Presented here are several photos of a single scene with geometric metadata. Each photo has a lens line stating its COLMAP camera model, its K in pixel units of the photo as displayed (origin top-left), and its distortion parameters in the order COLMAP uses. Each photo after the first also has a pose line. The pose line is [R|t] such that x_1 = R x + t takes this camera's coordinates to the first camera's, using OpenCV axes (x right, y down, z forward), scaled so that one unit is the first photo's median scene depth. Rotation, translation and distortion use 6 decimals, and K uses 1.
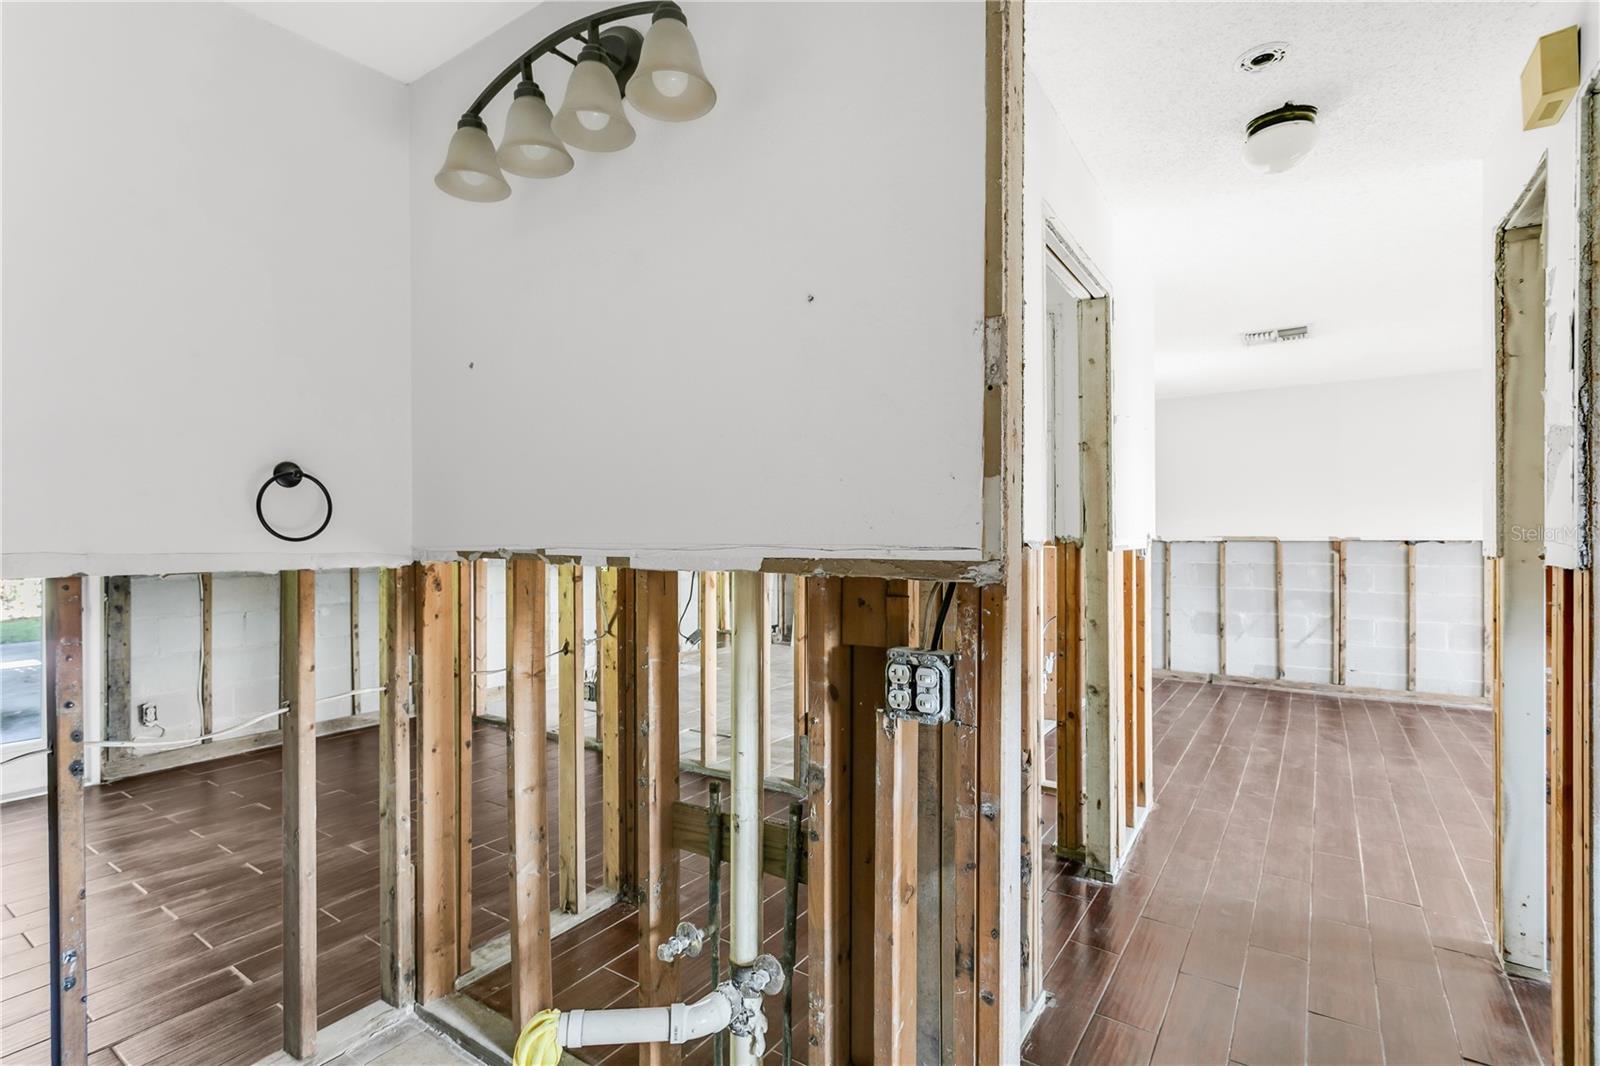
lens RADIAL K [[762.7, 0, 782.9], [0, 762.7, 532.2], [0, 0, 1]] dist [0.000350, -0.000064]
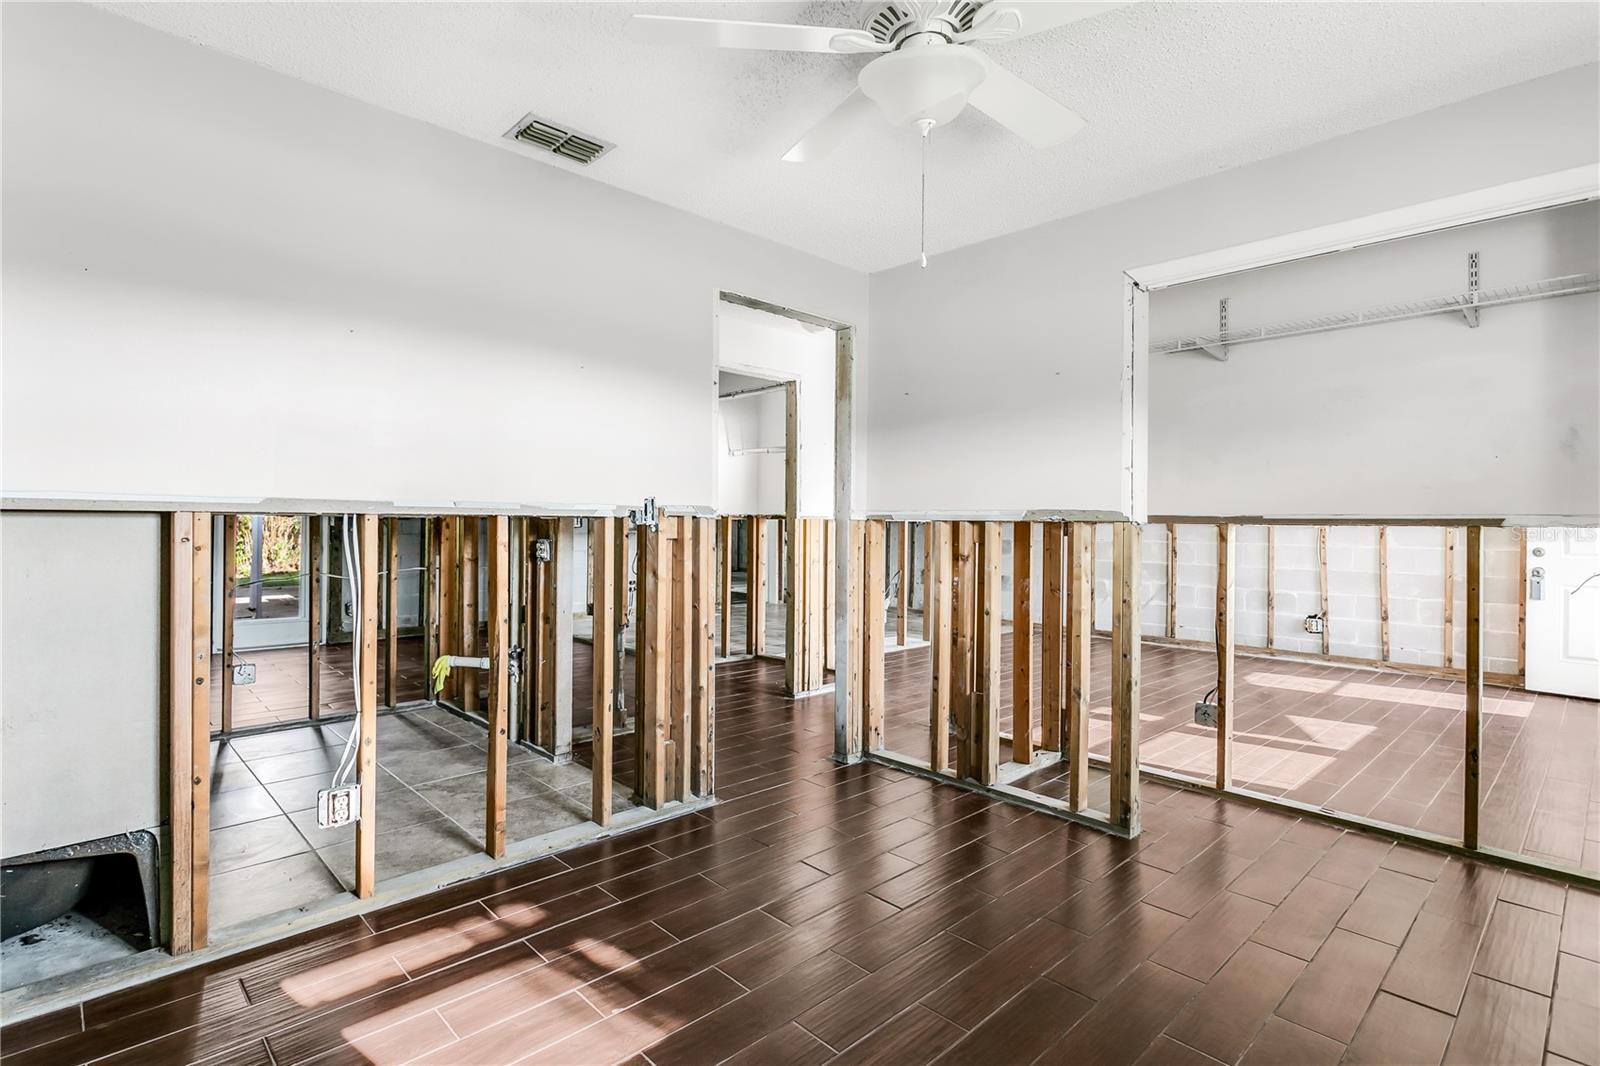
lens RADIAL K [[801.8, 0, 796.0], [0, 801.8, 529.3], [0, 0, 1]] dist [-0.002585, 0.000014]
pose [[0.978776, 0.014931, -0.204388, 0.410399], [-0.012588, 0.999839, 0.012758, 0.012775], [0.204546, -0.009915, 0.978807, -0.446111]]
